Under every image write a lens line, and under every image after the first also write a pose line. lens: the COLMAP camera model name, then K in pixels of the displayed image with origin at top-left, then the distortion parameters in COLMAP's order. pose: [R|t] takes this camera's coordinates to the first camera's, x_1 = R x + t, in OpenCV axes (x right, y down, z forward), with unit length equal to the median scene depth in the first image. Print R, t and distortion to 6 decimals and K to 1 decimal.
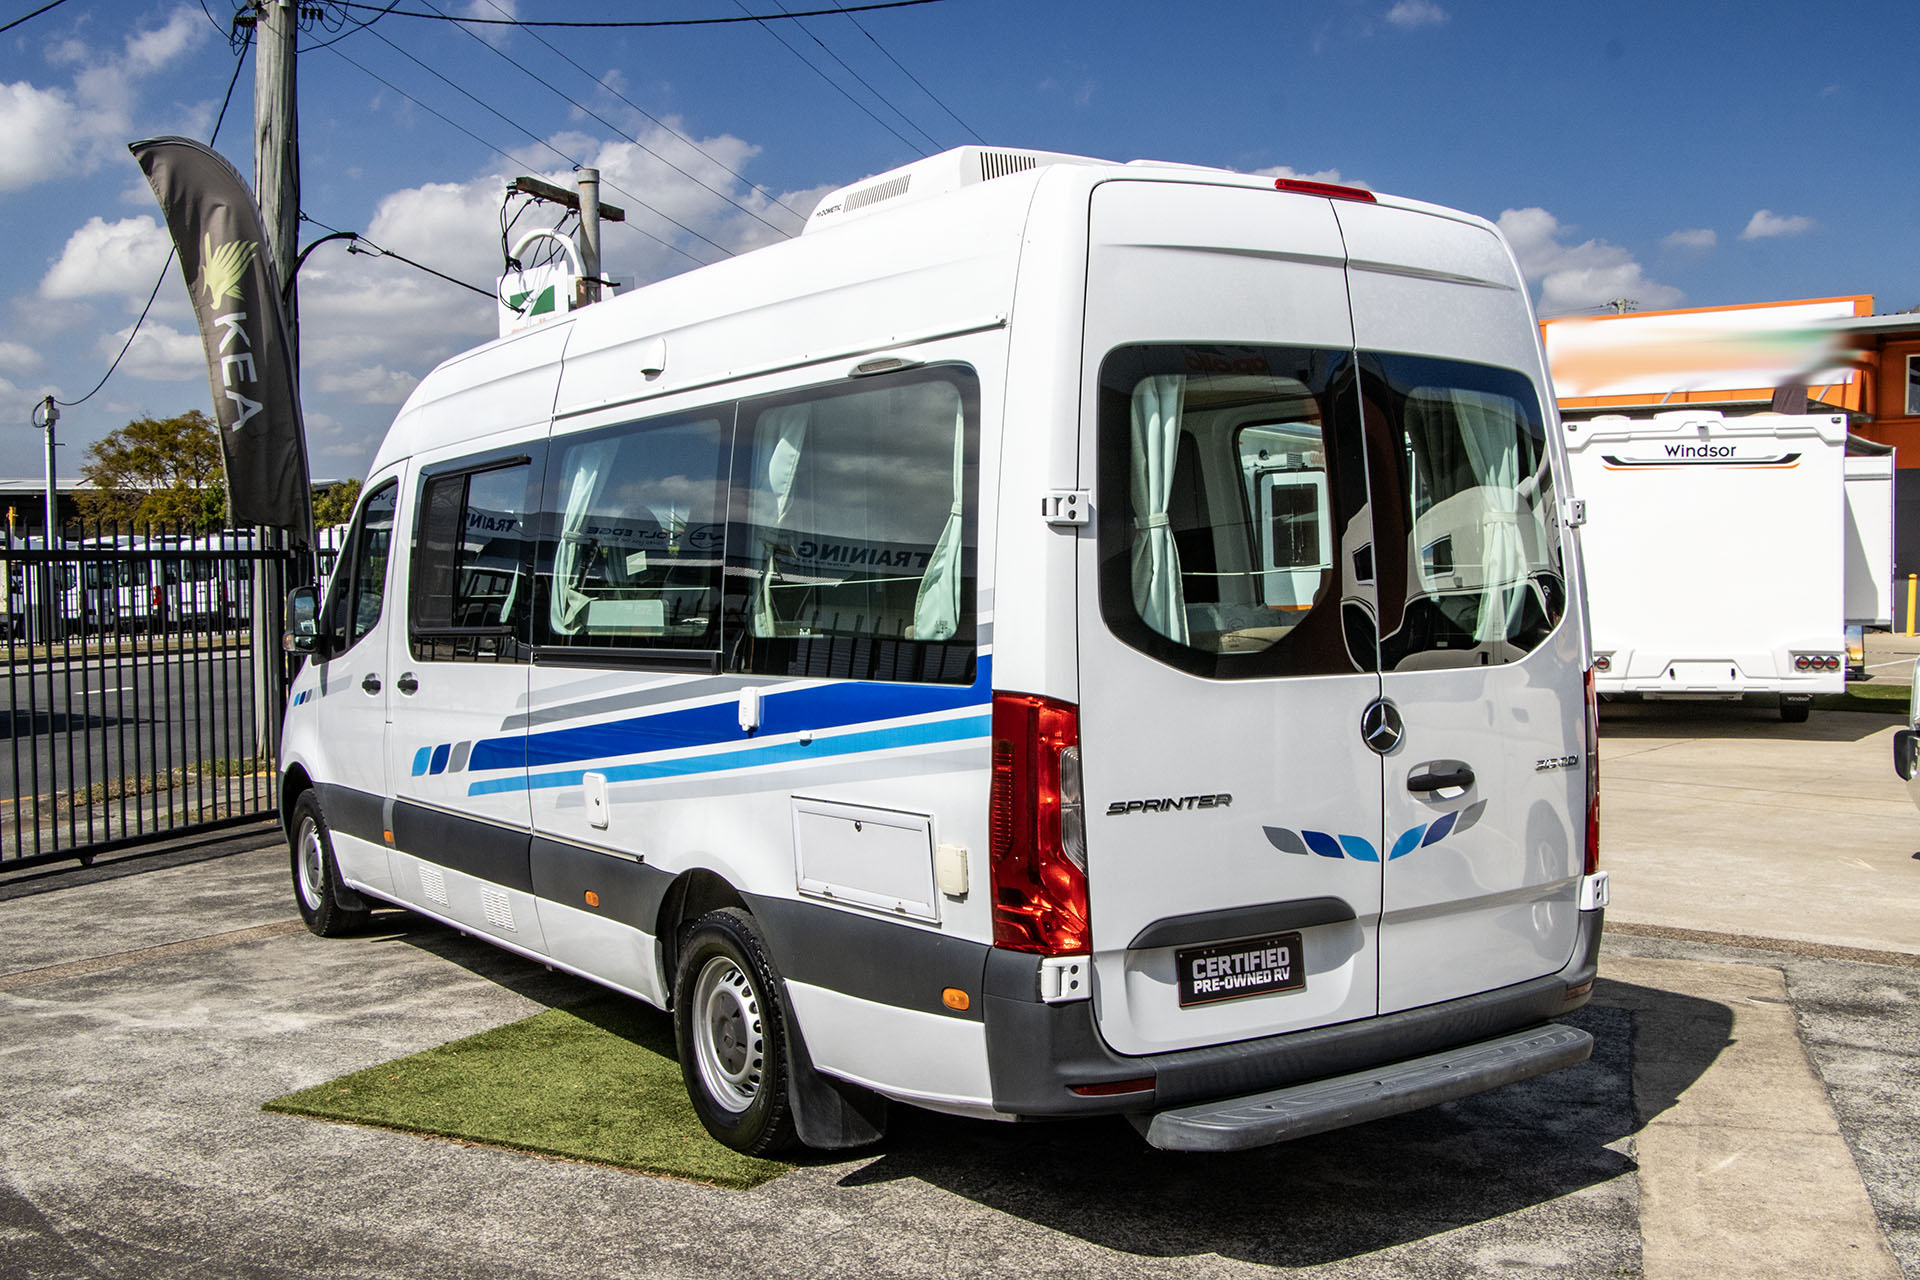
lens RADIAL K [[1974.2, 0, 1006.1], [0, 1974.2, 623.6], [0, 0, 1]] dist [-0.120314, 0.205184]
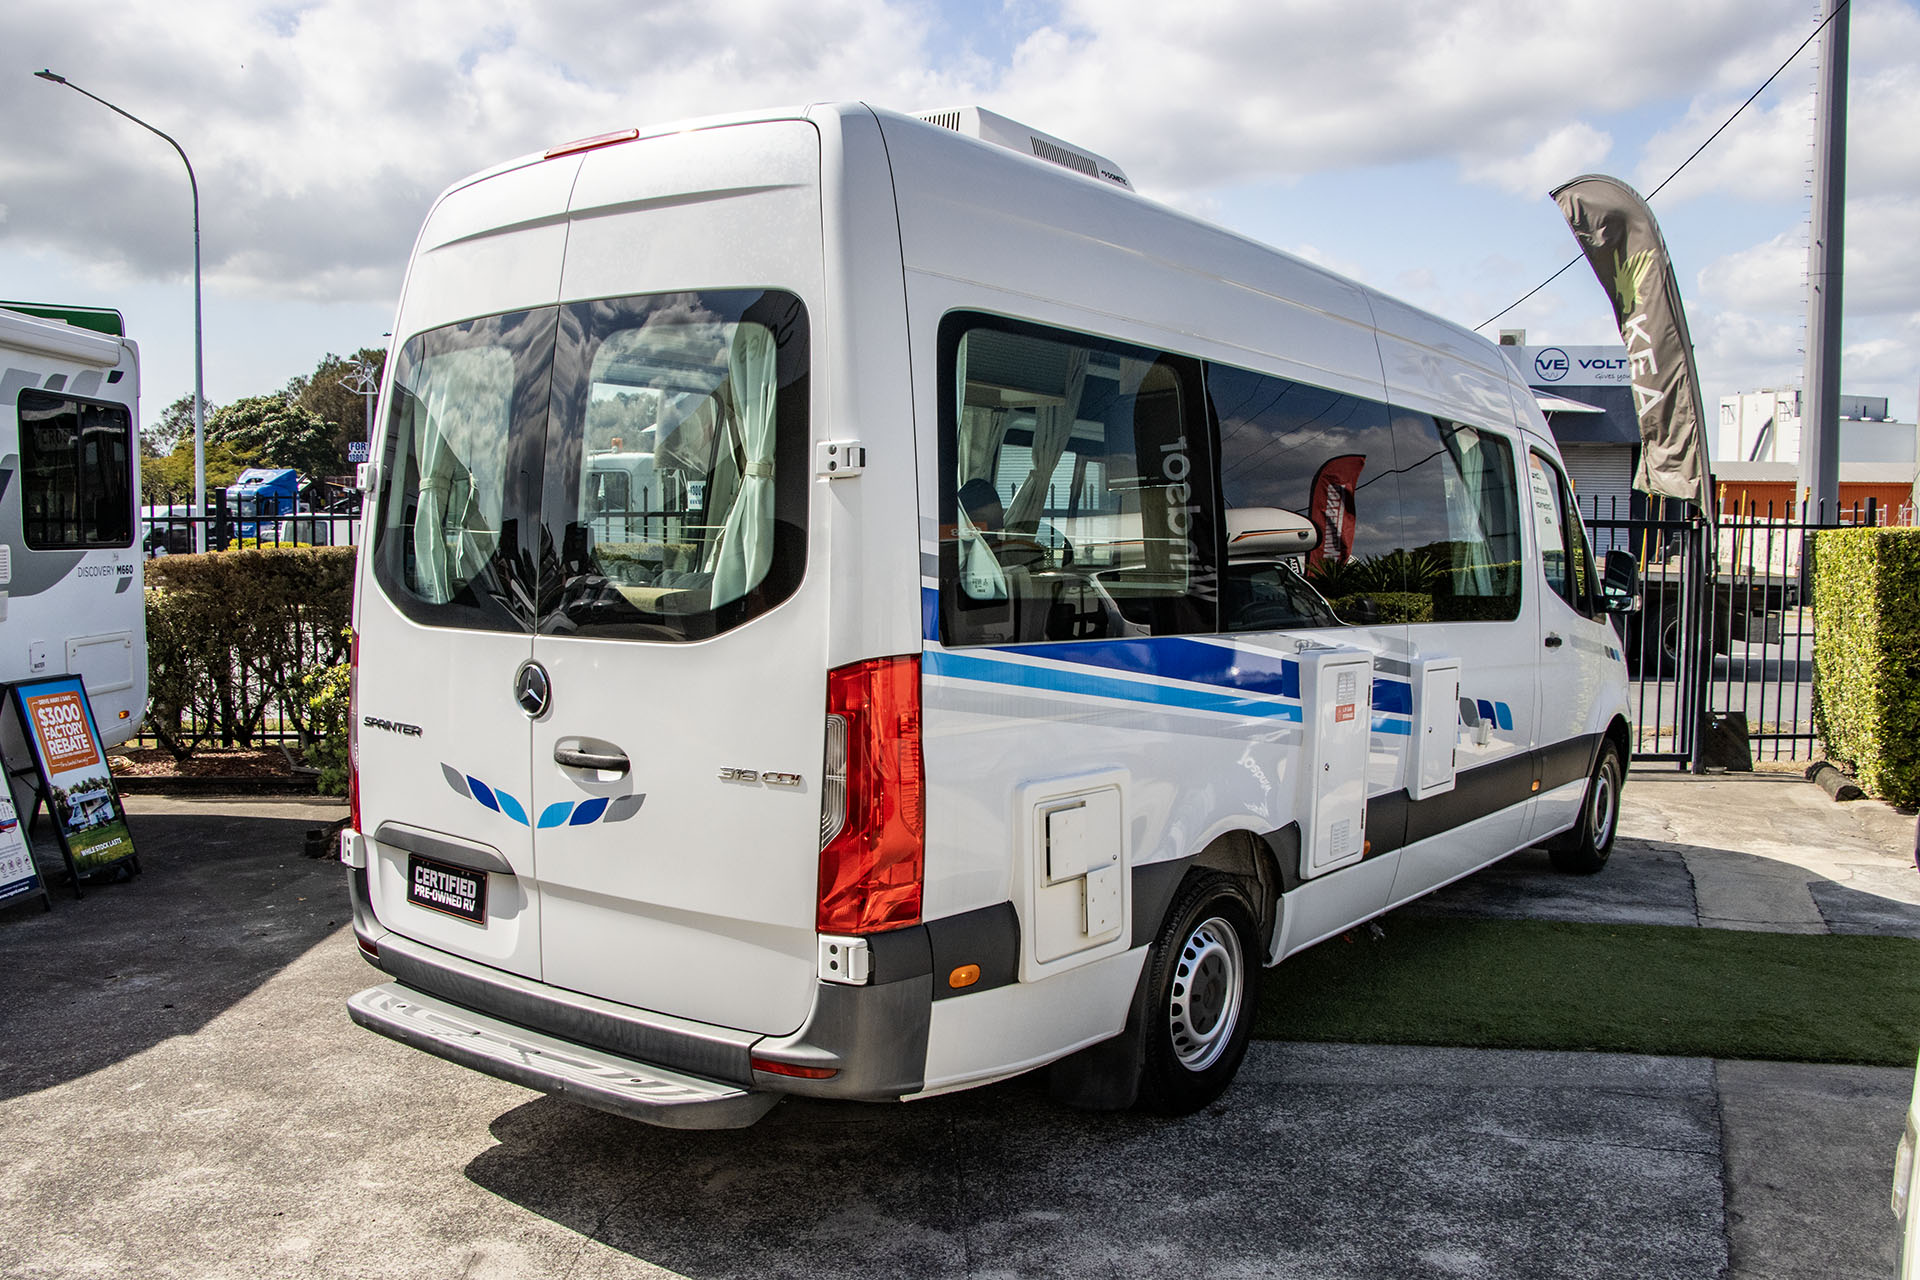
lens RADIAL K [[1629.3, 0, 960.0], [0, 1629.3, 640.0], [0, 0, 1]] dist [-0.170198, 0.138300]
pose [[0.318207, 0.075768, -0.944988, 1.008734], [-0.042711, 0.996935, 0.065551, -0.034034], [0.947058, 0.019503, 0.320468, 0.938586]]
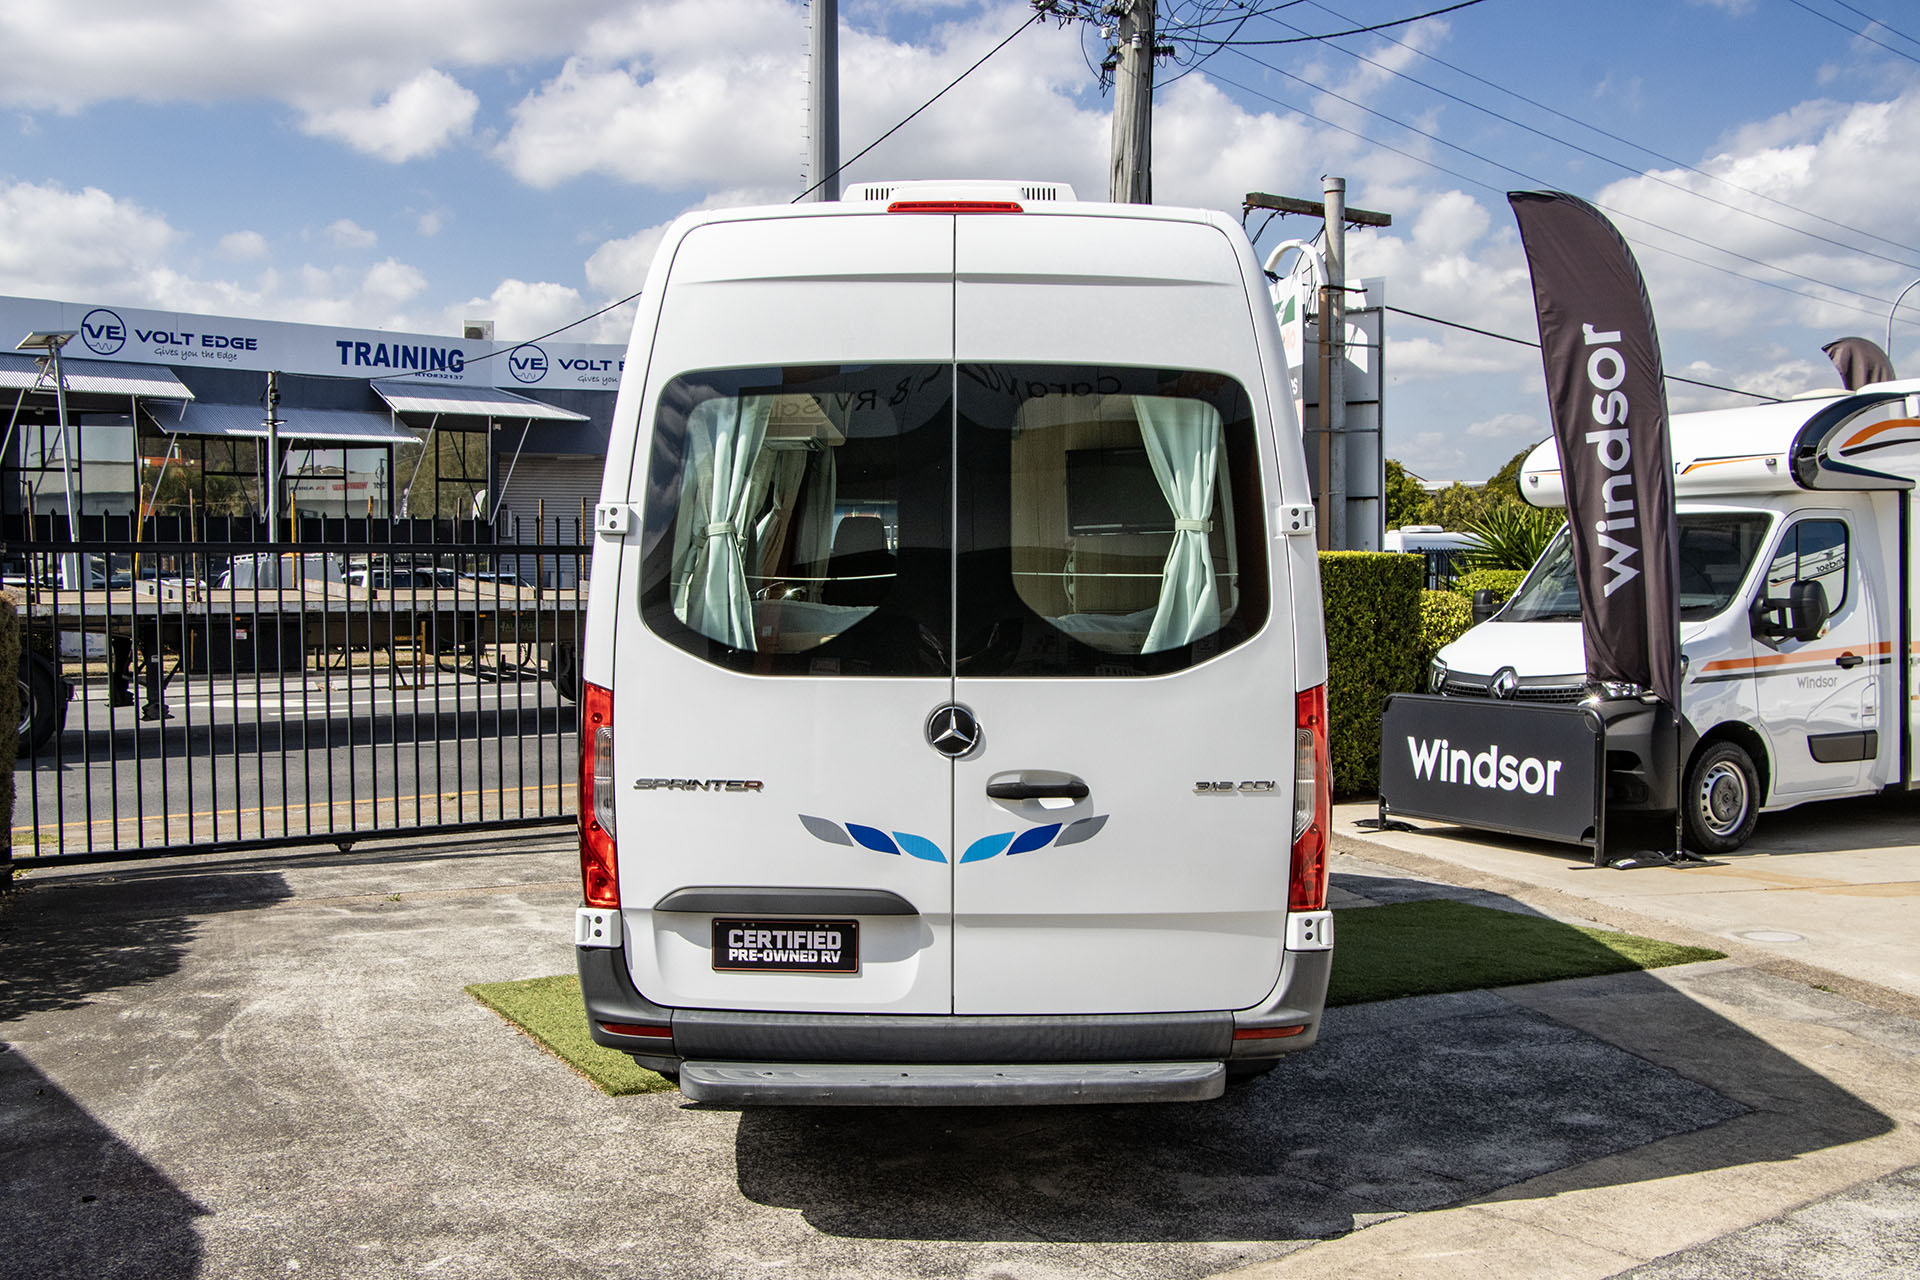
lens RADIAL K [[2008.2, 0, 960.0], [0, 2008.2, 640.0], [0, 0, 1]] dist [-0.101013, 0.168688]
pose [[0.816809, 0.033782, -0.575919, 0.788029], [-0.030228, 0.999419, 0.015751, -0.011343], [0.576116, 0.004543, 0.817355, 0.149341]]
